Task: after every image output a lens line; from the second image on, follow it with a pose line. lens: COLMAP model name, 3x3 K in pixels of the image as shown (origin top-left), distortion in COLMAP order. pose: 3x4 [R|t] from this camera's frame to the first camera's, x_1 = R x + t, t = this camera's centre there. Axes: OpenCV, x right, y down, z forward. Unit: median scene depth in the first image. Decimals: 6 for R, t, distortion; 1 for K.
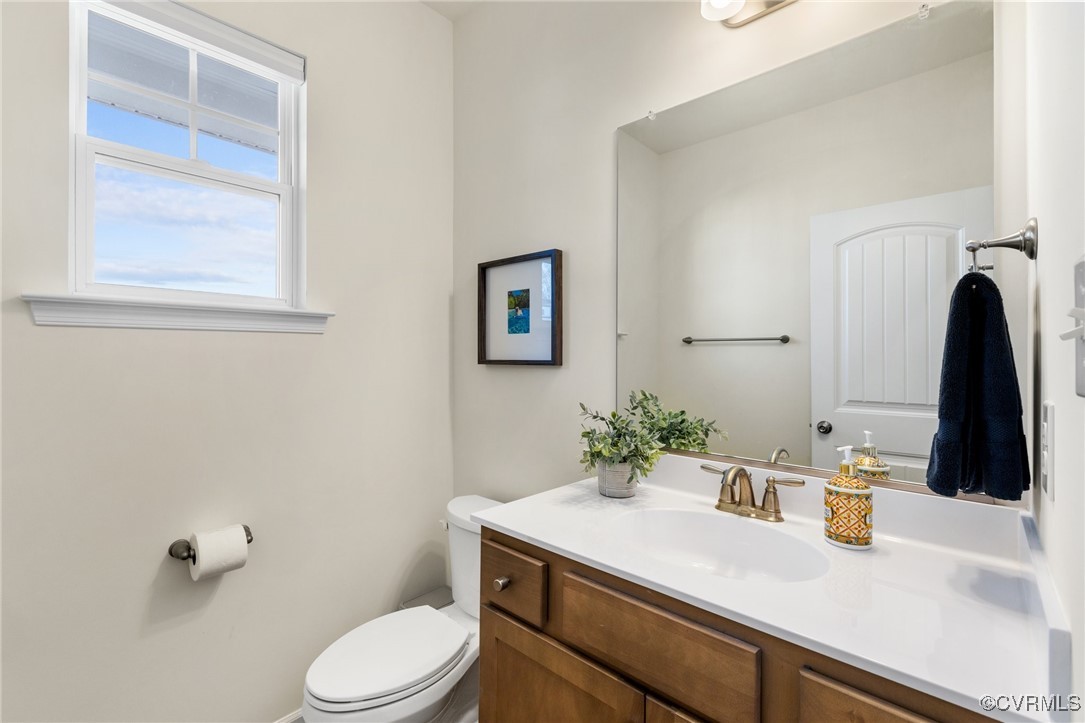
lens RADIAL K [[473.1, 0, 548.5], [0, 473.1, 362.6], [0, 0, 1]] dist [0.003269, 0.000326]
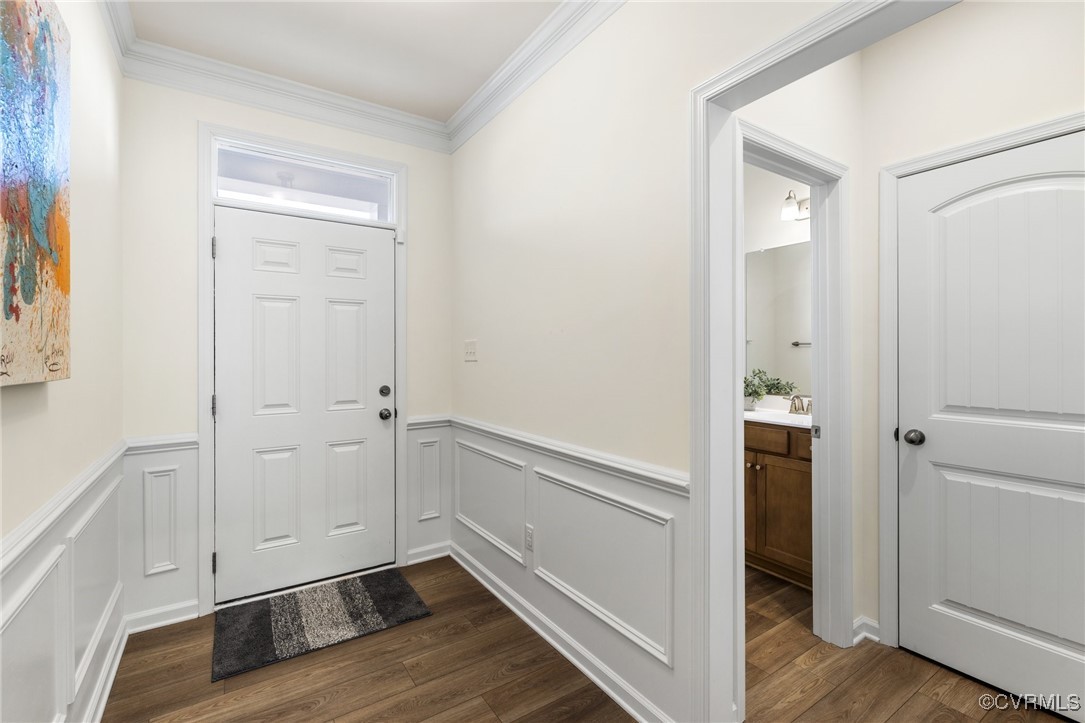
lens RADIAL K [[473.1, 0, 540.8], [0, 473.1, 361.5], [0, 0, 1]] dist [0.003269, 0.000326]
pose [[0.964738, -0.012664, -0.262908, -0.278031], [0.011116, 0.999911, -0.007375, 0.035021], [0.262978, 0.004193, 0.964793, -1.918270]]
